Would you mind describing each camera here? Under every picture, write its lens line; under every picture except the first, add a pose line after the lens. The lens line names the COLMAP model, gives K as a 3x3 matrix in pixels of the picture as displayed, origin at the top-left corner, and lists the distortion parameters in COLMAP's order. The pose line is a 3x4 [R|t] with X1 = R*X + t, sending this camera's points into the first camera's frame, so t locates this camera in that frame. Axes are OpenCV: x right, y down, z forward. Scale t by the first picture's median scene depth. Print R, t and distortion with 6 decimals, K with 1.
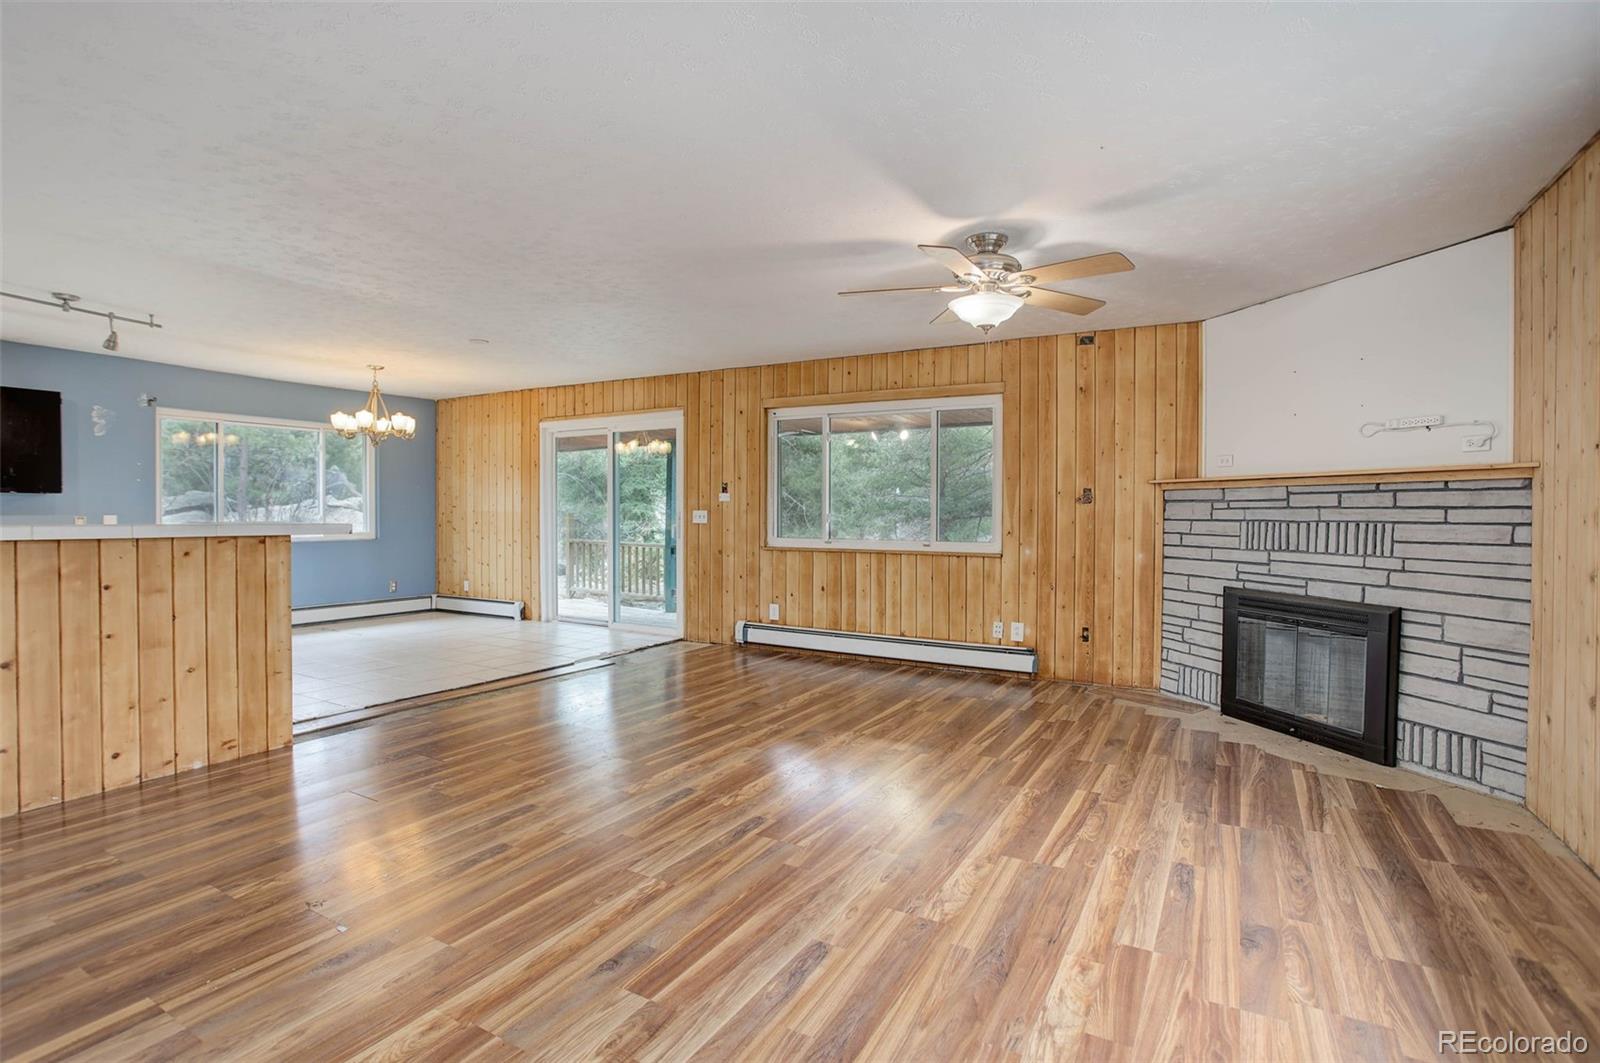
lens RADIAL K [[779.4, 0, 797.4], [0, 779.4, 523.3], [0, 0, 1]] dist [-0.063921, 0.020495]
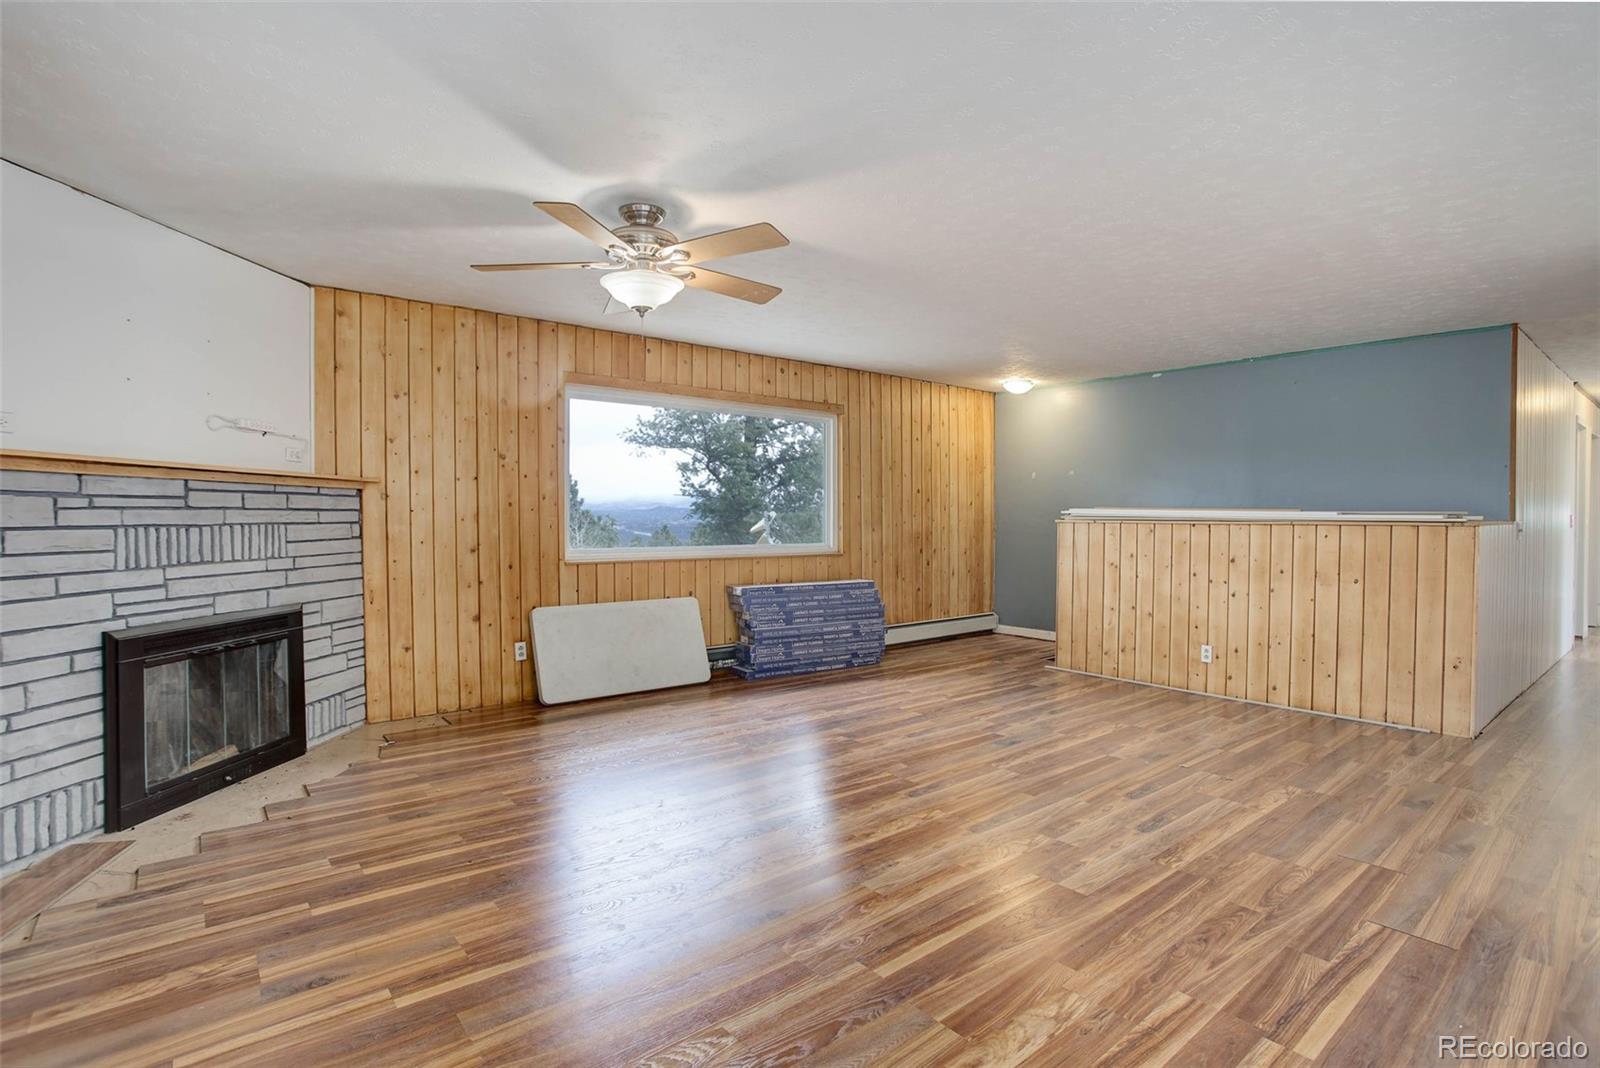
lens RADIAL K [[779.4, 0, 784.9], [0, 779.4, 534.9], [0, 0, 1]] dist [-0.063921, 0.020495]
pose [[-0.928972, -0.017528, 0.369734, -0.161397], [-0.002951, 0.999197, 0.039954, -0.020349], [-0.370138, 0.036025, -0.928278, 1.183405]]
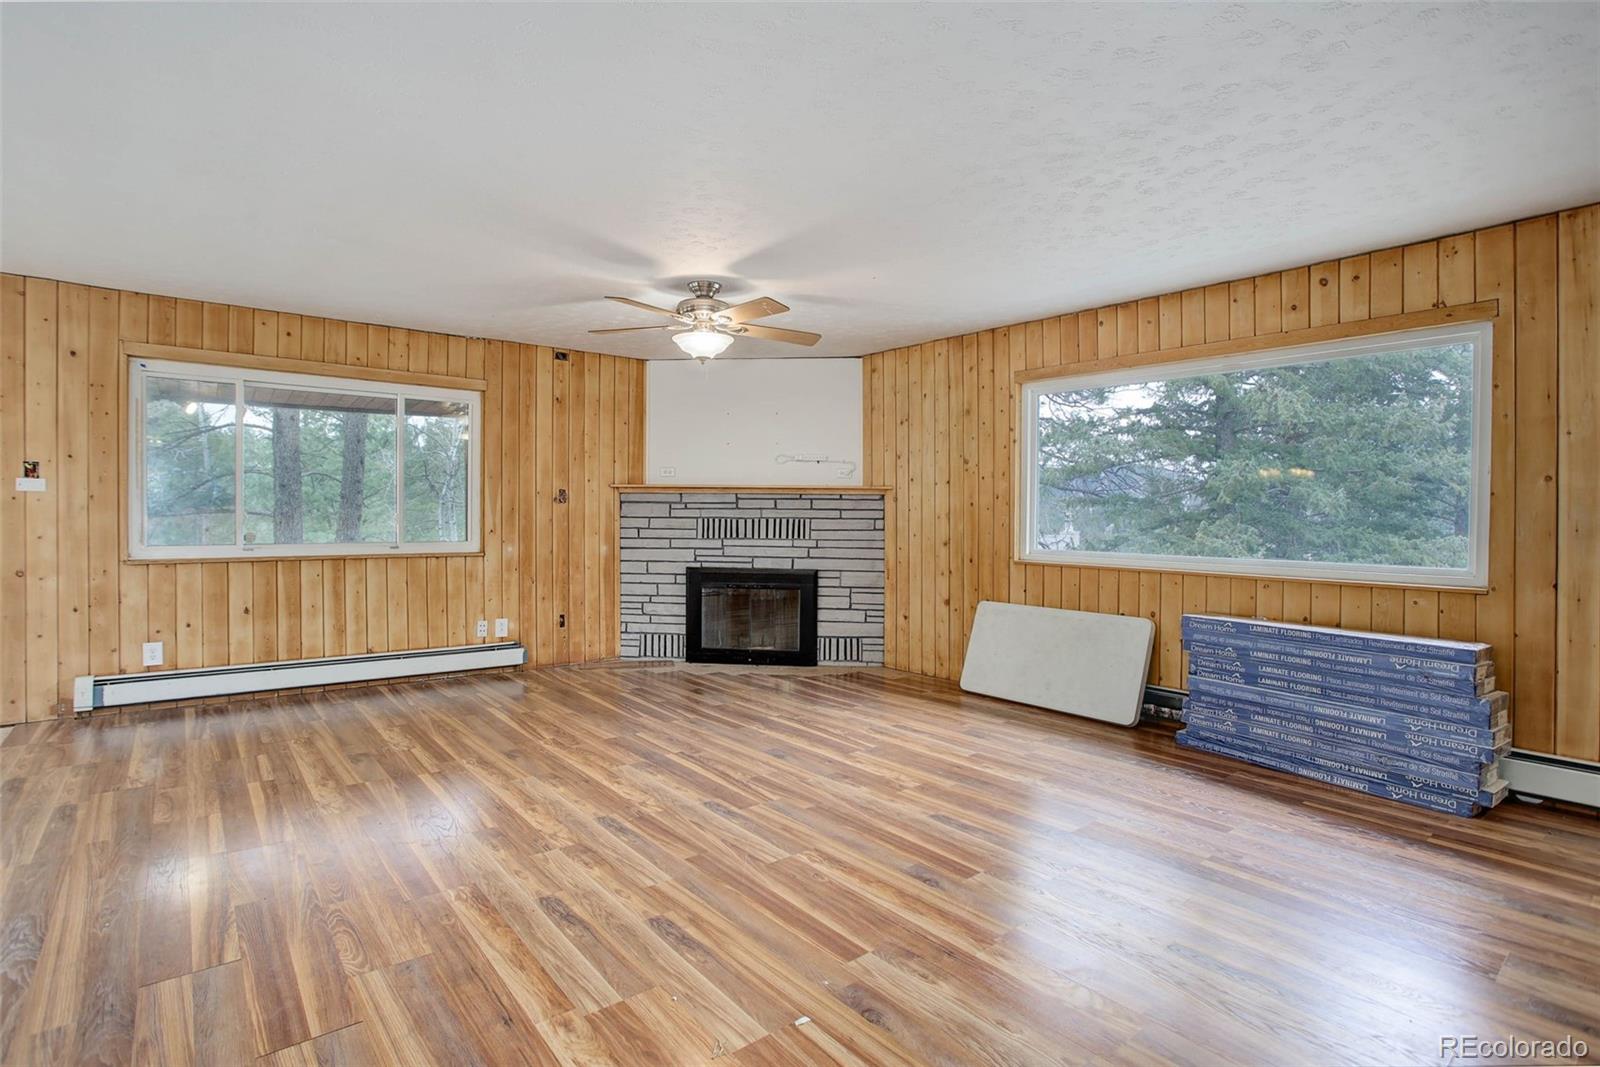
lens RADIAL K [[779.4, 0, 798.5], [0, 779.4, 528.9], [0, 0, 1]] dist [-0.063921, 0.020495]
pose [[0.356400, -0.019312, 0.934134, -0.558331], [0.006881, 0.999813, 0.018045, -0.006329], [-0.934308, -0.000003, 0.356467, 0.287883]]
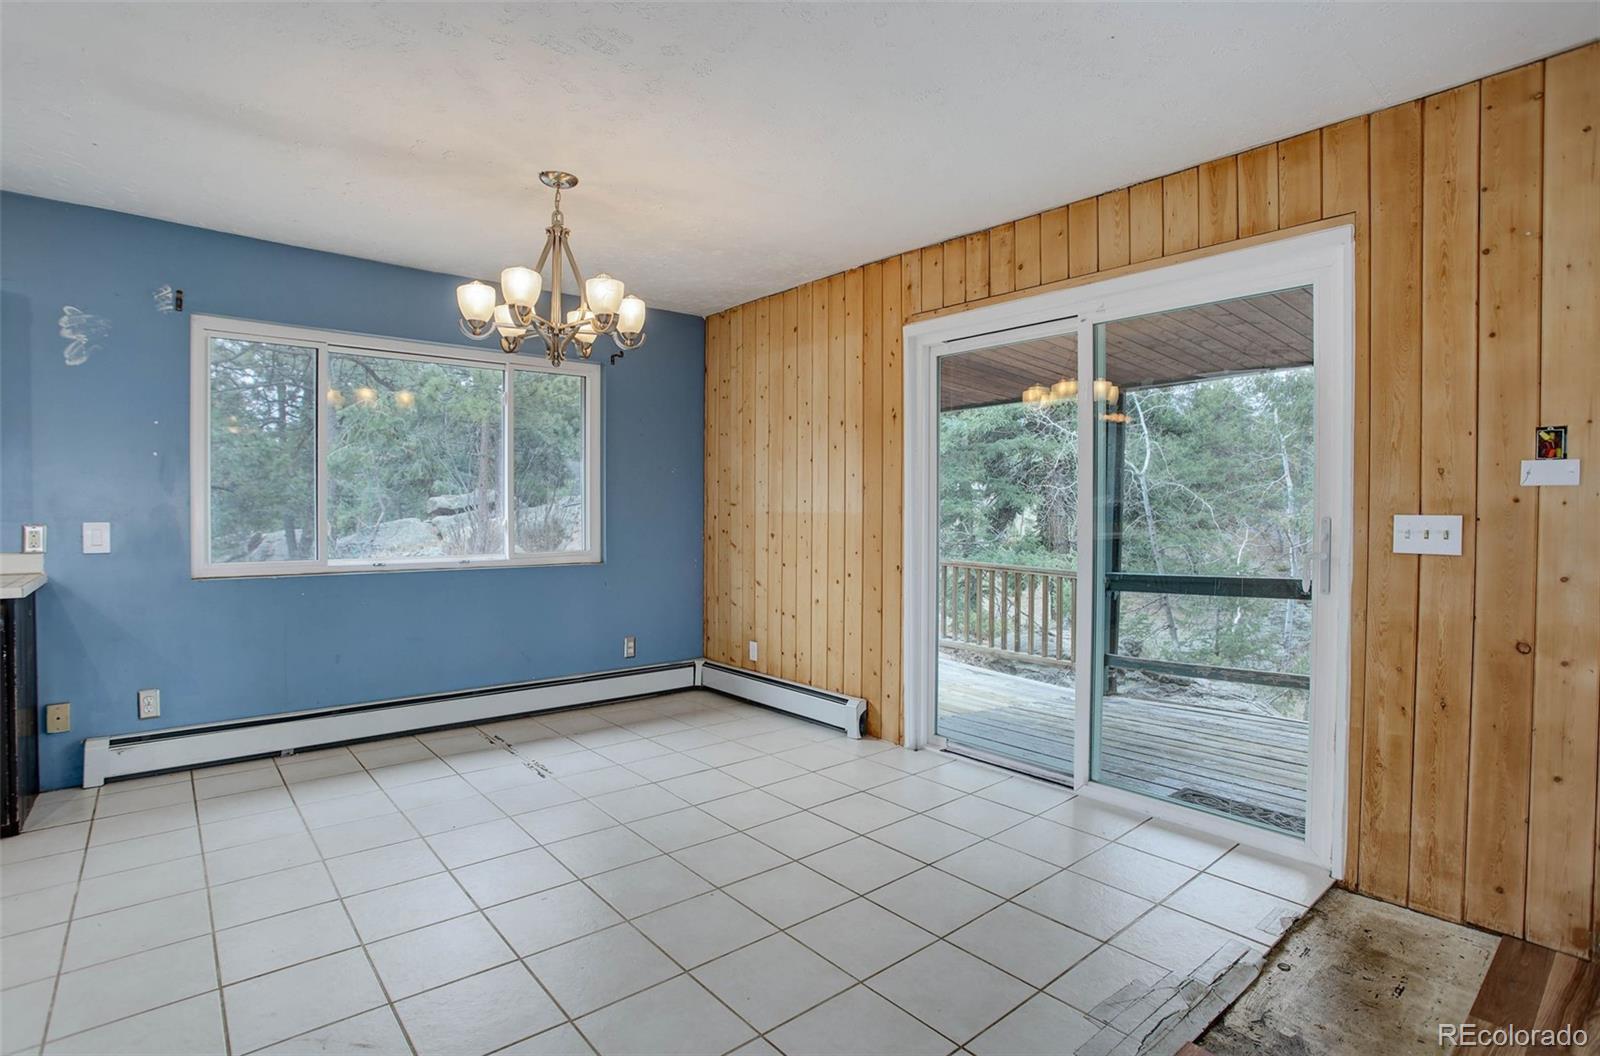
lens RADIAL K [[794.8, 0, 795.3], [0, 794.8, 519.8], [0, 0, 1]] dist [-0.023771, 0.005502]
pose [[0.941835, 0.003964, -0.336052, -0.352670], [-0.004791, 0.999987, -0.001633, -0.016790], [0.336041, 0.003148, 0.941842, 0.793103]]
